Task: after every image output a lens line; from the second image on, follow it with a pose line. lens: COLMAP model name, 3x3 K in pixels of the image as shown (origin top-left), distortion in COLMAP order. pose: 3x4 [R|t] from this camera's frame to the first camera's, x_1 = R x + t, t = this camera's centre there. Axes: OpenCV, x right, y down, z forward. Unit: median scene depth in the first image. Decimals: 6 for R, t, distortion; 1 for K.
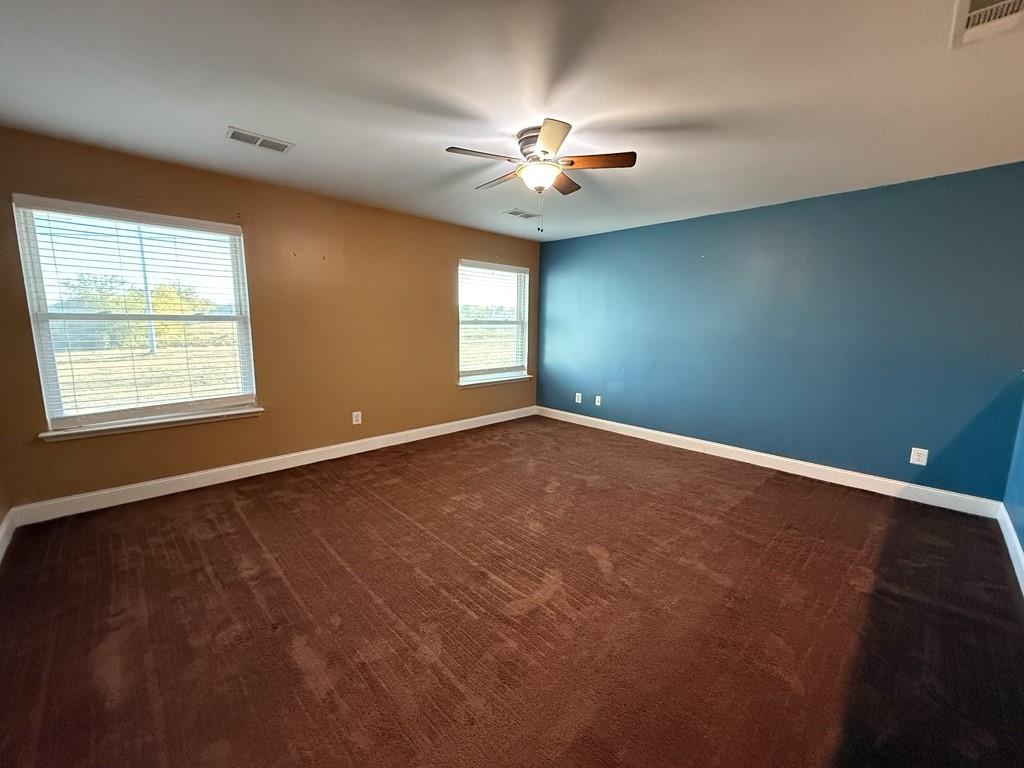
lens RADIAL K [[407.9, 0, 519.7], [0, 407.9, 383.1], [0, 0, 1]] dist [0.001080, -0.000651]
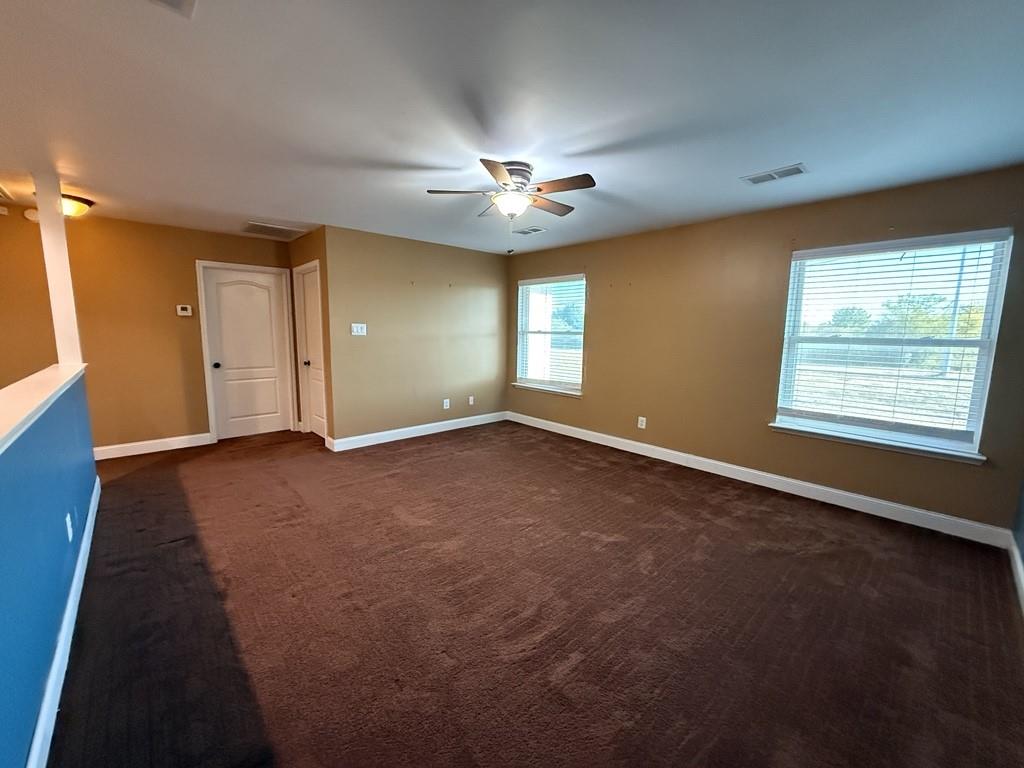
lens RADIAL K [[407.9, 0, 520.0], [0, 407.9, 383.7], [0, 0, 1]] dist [0.001080, -0.000651]
pose [[-0.035289, 0.111028, -0.993191, 0.779475], [-0.171337, 0.978423, 0.115465, -0.099399], [0.984580, 0.174245, -0.015504, 0.742422]]
